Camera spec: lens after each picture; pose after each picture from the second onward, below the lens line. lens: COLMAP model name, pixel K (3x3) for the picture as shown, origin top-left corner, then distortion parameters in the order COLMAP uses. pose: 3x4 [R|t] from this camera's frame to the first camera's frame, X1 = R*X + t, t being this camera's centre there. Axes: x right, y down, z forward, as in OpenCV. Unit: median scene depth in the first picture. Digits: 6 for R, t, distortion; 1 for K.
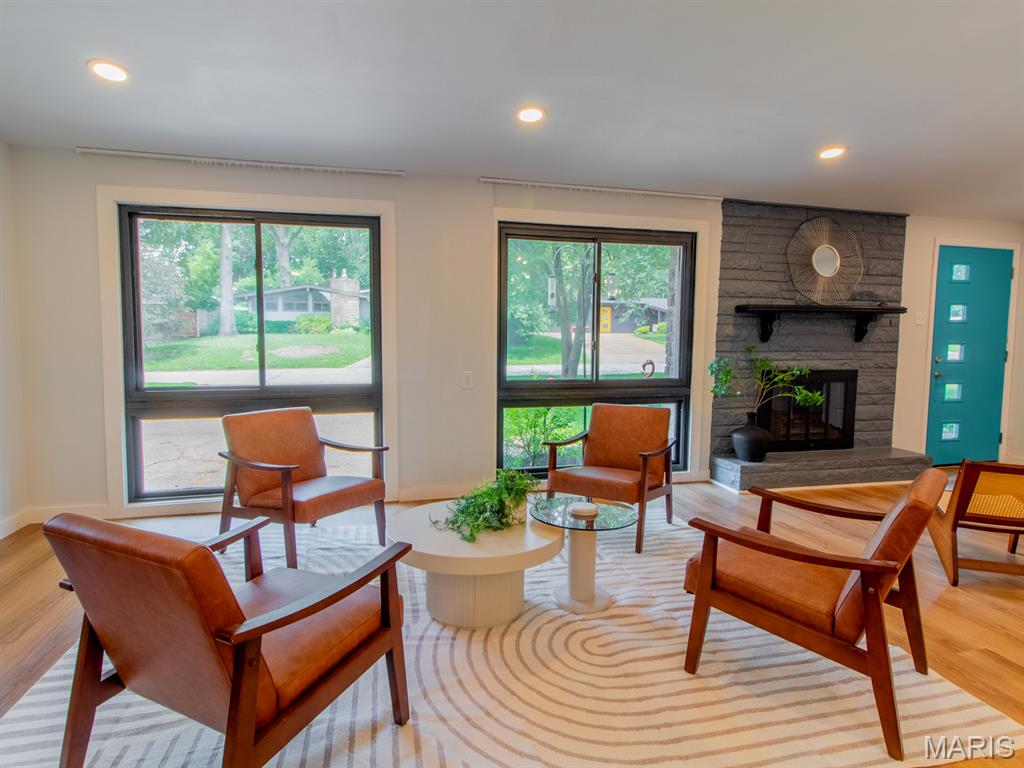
lens RADIAL K [[578.4, 0, 513.1], [0, 578.4, 379.6], [0, 0, 1]] dist [0.002063, 0.000625]
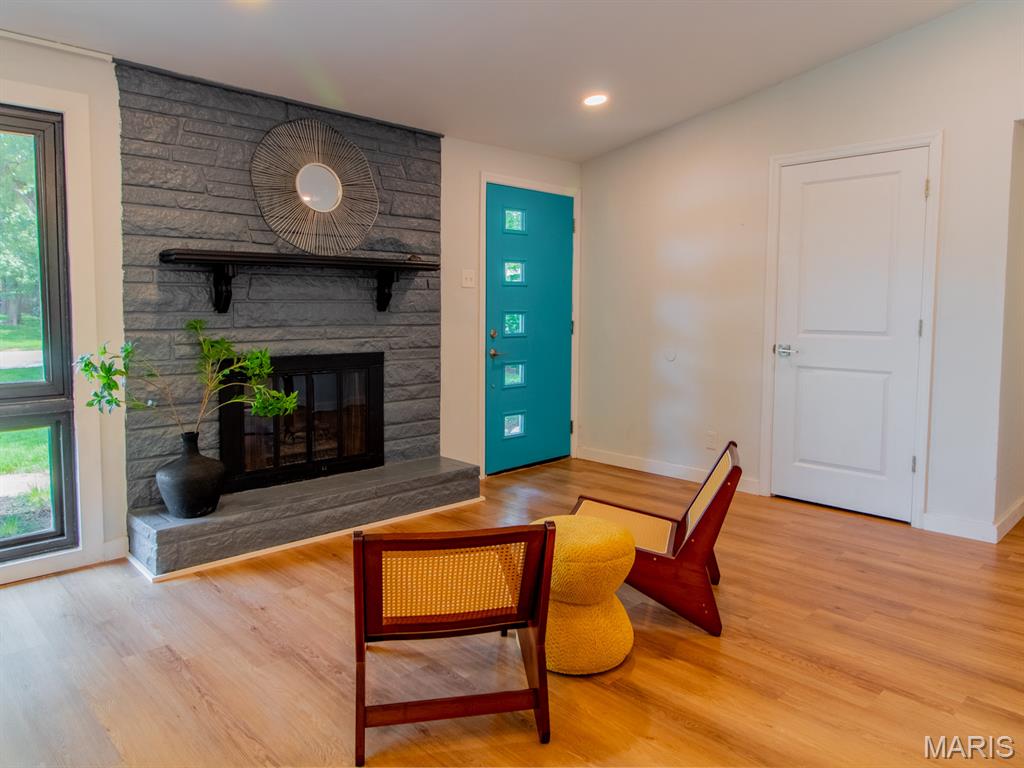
lens RADIAL K [[698.9, 0, 517.8], [0, 698.9, 358.8], [0, 0, 1]] dist [0.000233, 0.000178]
pose [[0.868355, -0.041330, 0.494218, 0.334479], [0.039634, 0.999117, 0.013915, -0.014178], [-0.494356, 0.007504, 0.869227, 0.204644]]
